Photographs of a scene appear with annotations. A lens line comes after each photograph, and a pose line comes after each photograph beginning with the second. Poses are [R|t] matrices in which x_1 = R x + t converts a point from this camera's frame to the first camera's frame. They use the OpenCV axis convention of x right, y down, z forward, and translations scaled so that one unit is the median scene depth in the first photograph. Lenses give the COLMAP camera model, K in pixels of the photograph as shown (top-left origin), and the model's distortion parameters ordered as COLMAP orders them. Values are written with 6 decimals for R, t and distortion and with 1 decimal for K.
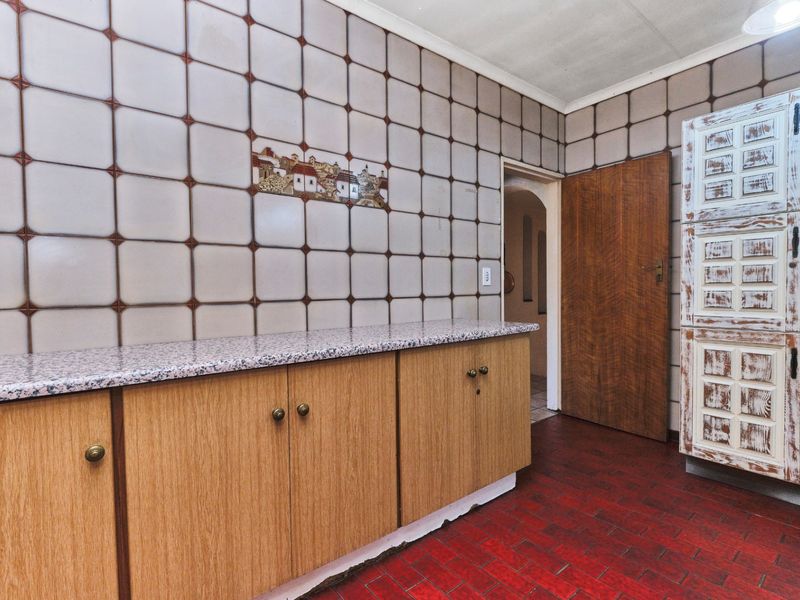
lens RADIAL K [[395.1, 0, 397.4], [0, 395.1, 299.9], [0, 0, 1]] dist [0.001734, -0.001041]
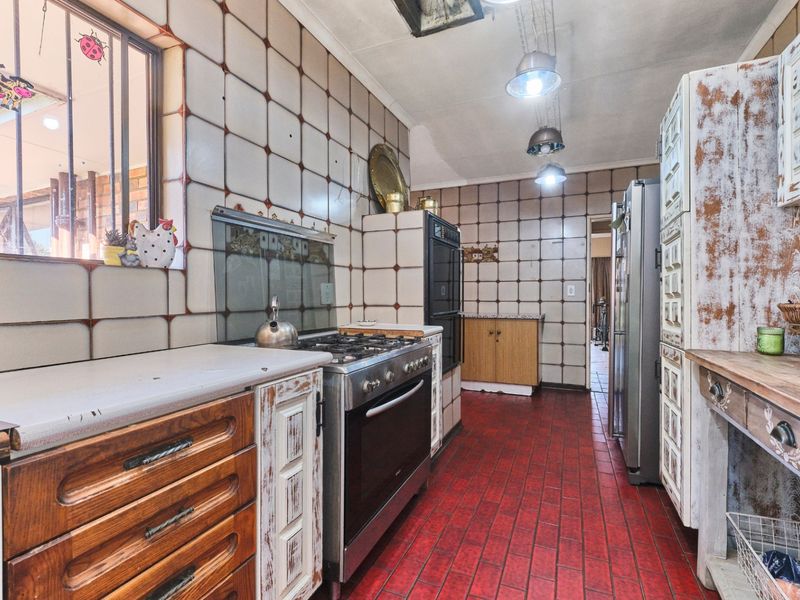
lens RADIAL K [[395.1, 0, 398.0], [0, 395.1, 297.7], [0, 0, 1]] dist [0.001734, -0.001041]
pose [[0.486178, 0.020113, -0.873628, 1.665831], [-0.030669, 0.999512, 0.005944, -0.019915], [0.873322, 0.023904, 0.486557, -0.577895]]
